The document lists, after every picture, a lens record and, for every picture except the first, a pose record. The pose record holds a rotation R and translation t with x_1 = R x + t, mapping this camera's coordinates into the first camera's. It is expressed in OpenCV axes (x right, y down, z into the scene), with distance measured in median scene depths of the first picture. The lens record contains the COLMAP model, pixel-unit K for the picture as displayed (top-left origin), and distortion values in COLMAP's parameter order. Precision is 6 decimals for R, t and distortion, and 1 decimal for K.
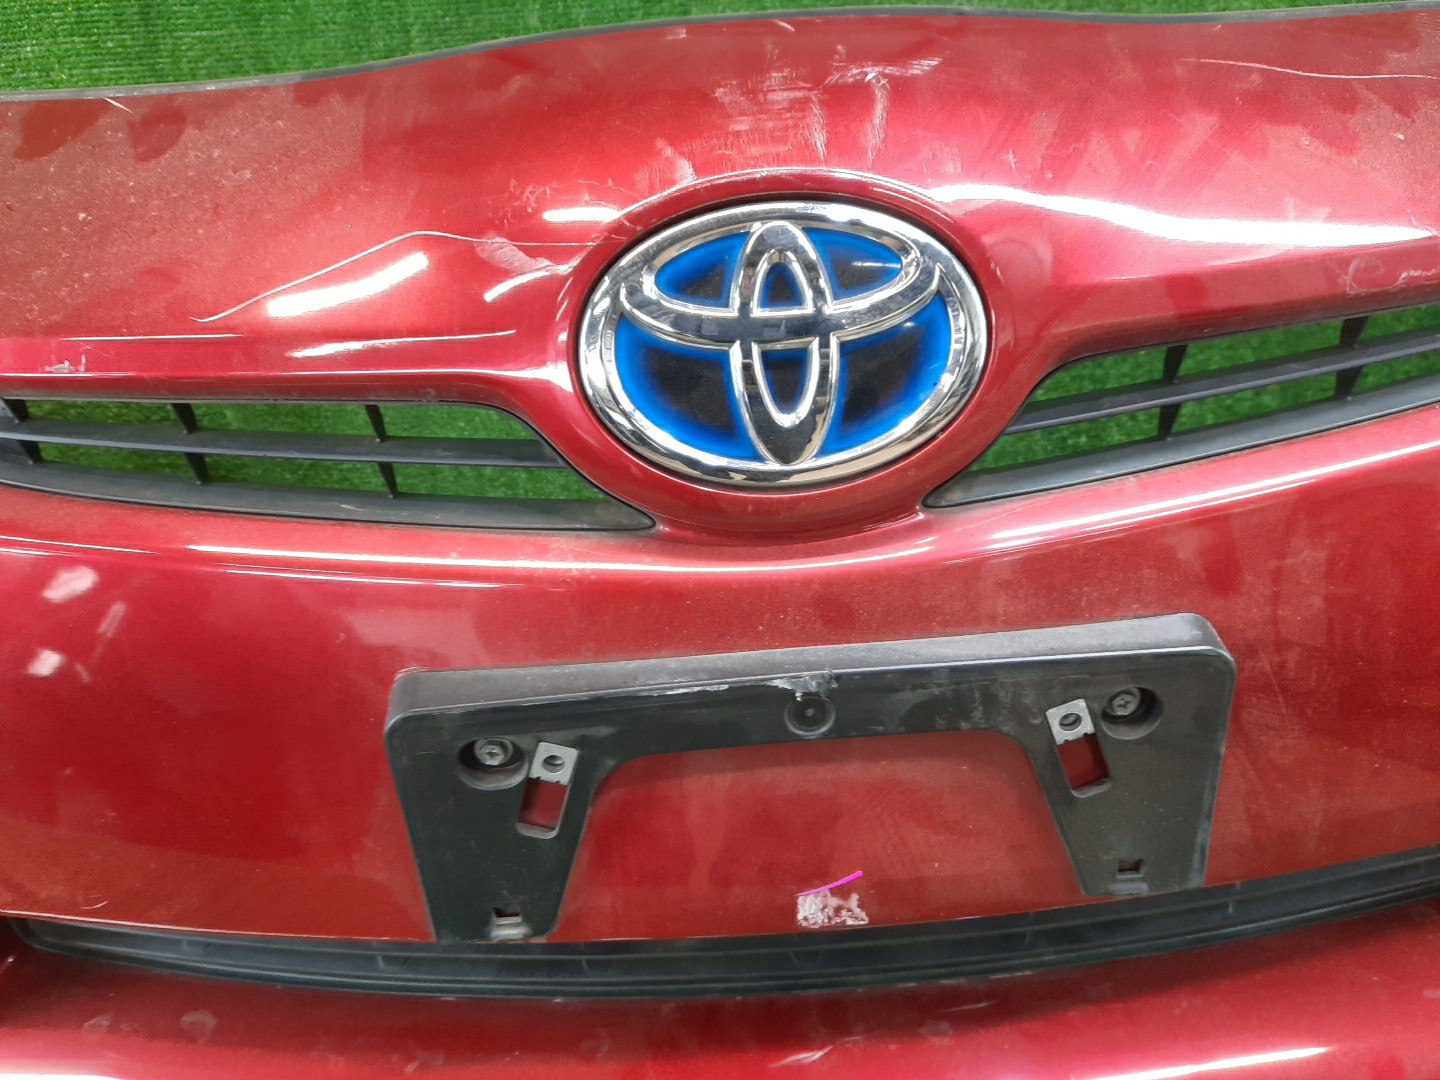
lens RADIAL K [[1061.9, 0, 720.0], [0, 1061.9, 540.0], [0, 0, 1]] dist [0.017081, -0.006955]
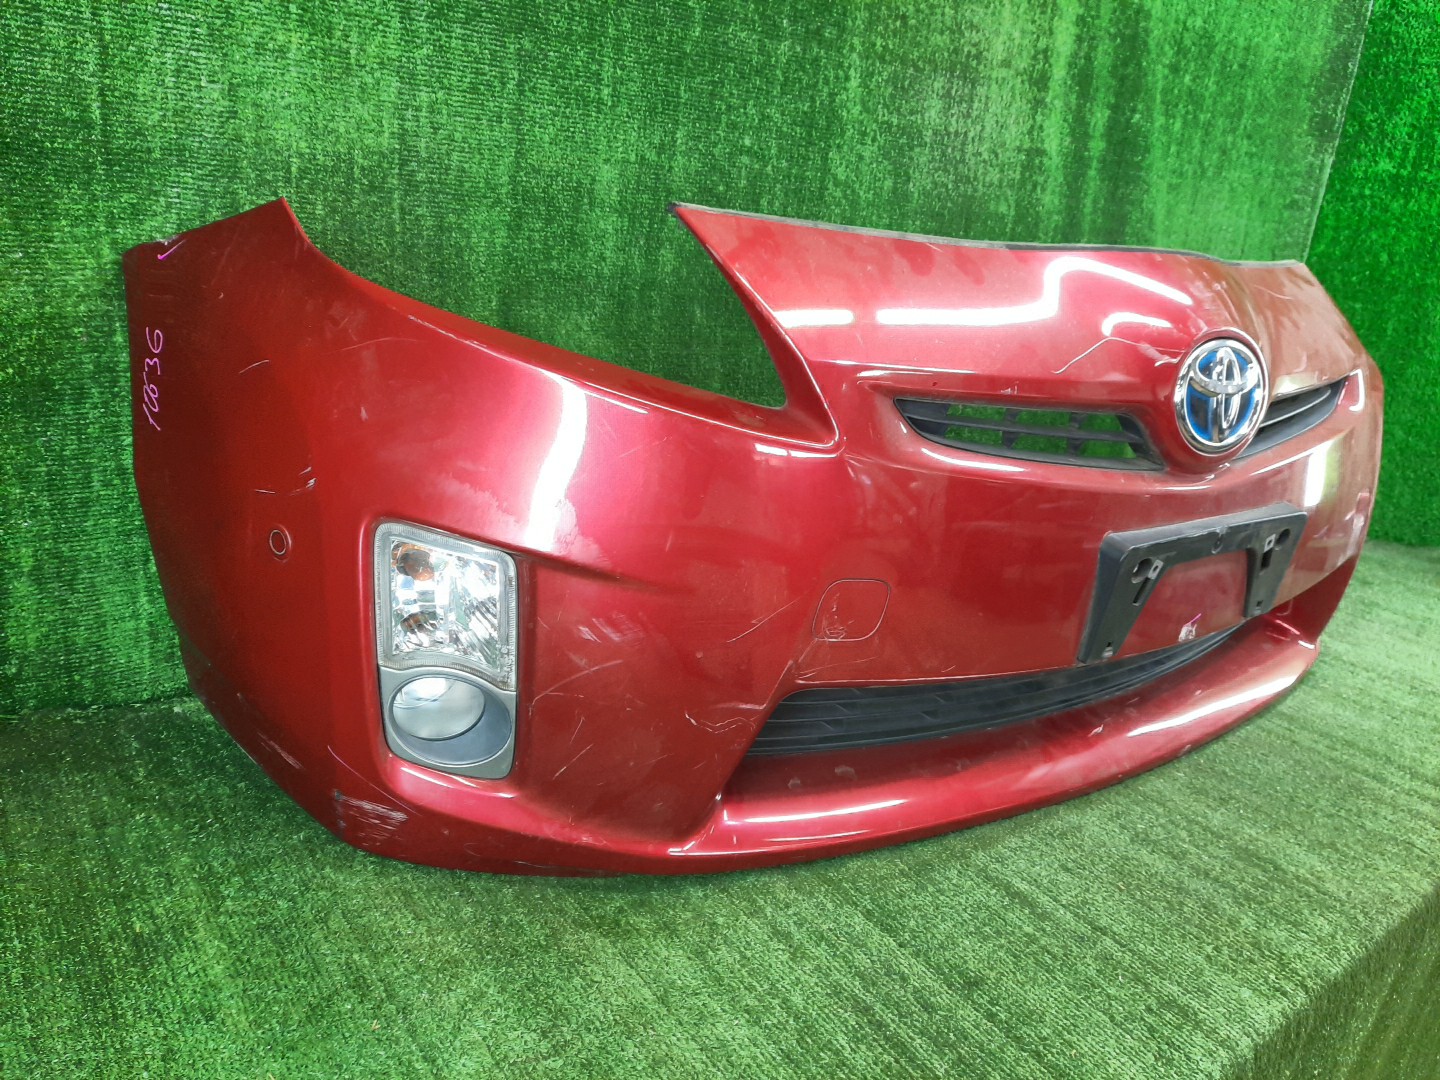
lens RADIAL K [[1061.9, 0, 720.0], [0, 1061.9, 540.0], [0, 0, 1]] dist [0.017081, -0.006955]
pose [[0.817651, -0.035796, 0.574601, -2.296299], [0.030176, 0.999358, 0.019316, 0.071648], [-0.574924, 0.001545, 0.818206, -0.368708]]
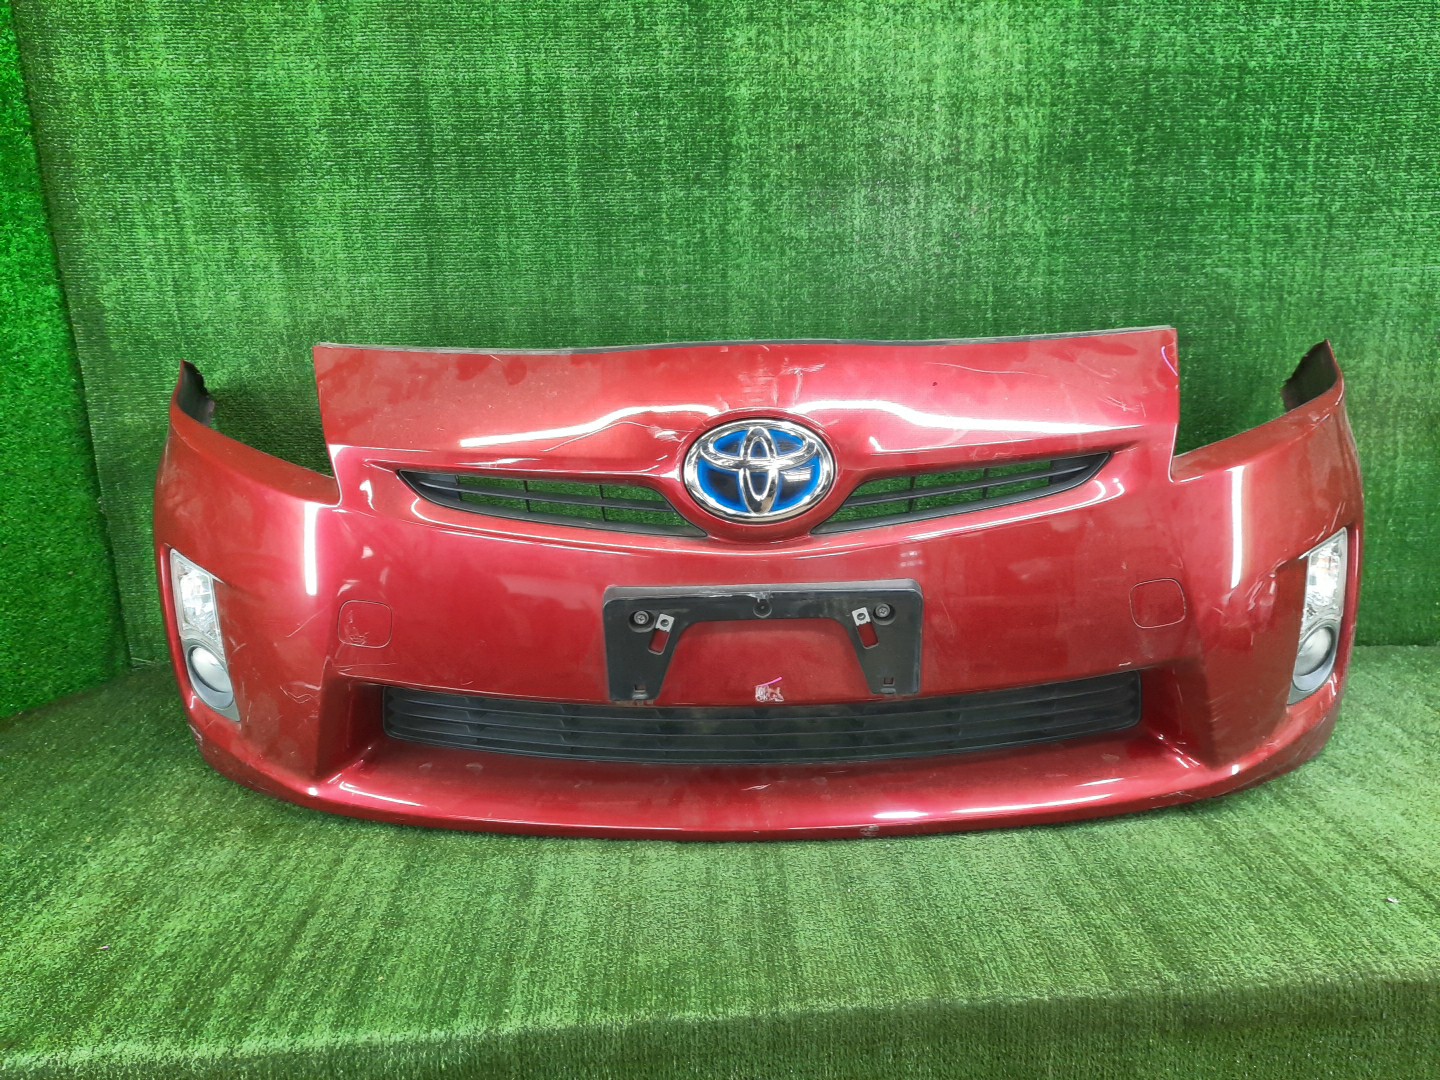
lens RADIAL K [[1061.9, 0, 720.0], [0, 1061.9, 540.0], [0, 0, 1]] dist [0.017081, -0.006955]
pose [[0.998844, 0.047794, -0.005189, -0.015732], [-0.048042, 0.996307, -0.071160, 0.185303], [0.001769, 0.071327, 0.997451, -1.638436]]
